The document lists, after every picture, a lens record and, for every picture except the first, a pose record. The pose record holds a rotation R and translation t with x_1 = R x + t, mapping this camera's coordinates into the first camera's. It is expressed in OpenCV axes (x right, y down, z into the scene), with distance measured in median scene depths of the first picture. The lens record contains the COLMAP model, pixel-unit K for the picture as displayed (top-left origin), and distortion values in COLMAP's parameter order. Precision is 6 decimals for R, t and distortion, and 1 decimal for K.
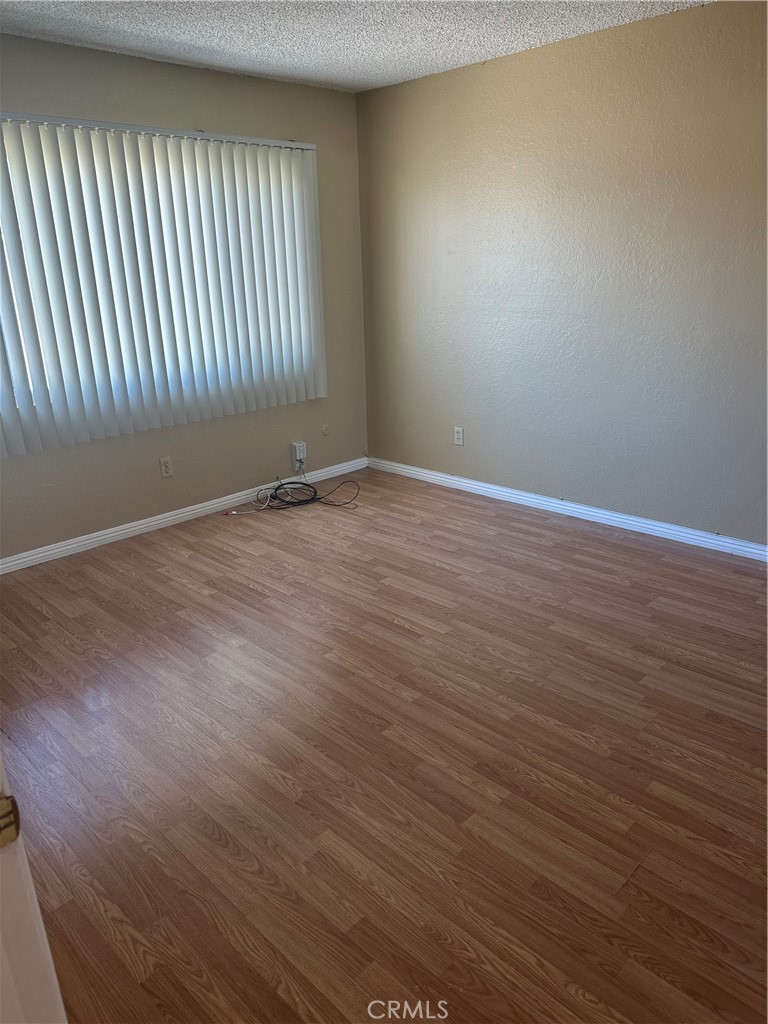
lens RADIAL K [[718.6, 0, 384.0], [0, 718.6, 512.0], [0, 0, 1]] dist [0.104545, -0.145436]
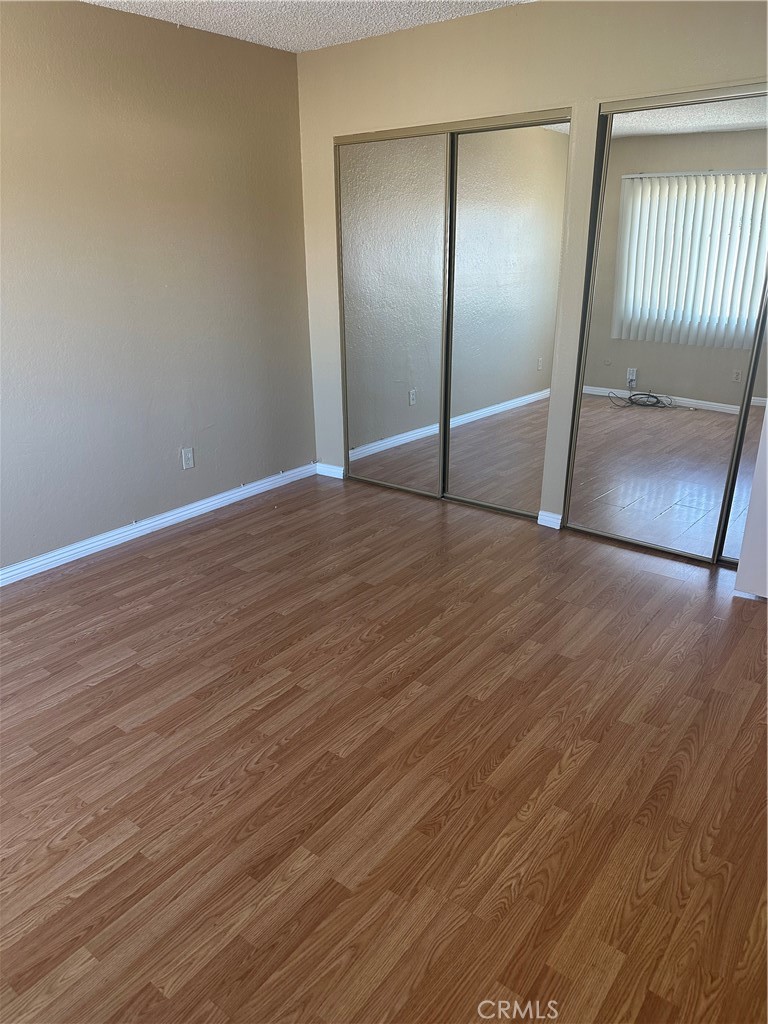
lens RADIAL K [[718.6, 0, 384.0], [0, 718.6, 512.0], [0, 0, 1]] dist [0.104545, -0.145436]
pose [[-0.119252, -0.311219, 0.942827, -0.602492], [0.348921, 0.875895, 0.333258, -0.220173], [-0.929534, 0.368714, 0.004139, 0.714325]]
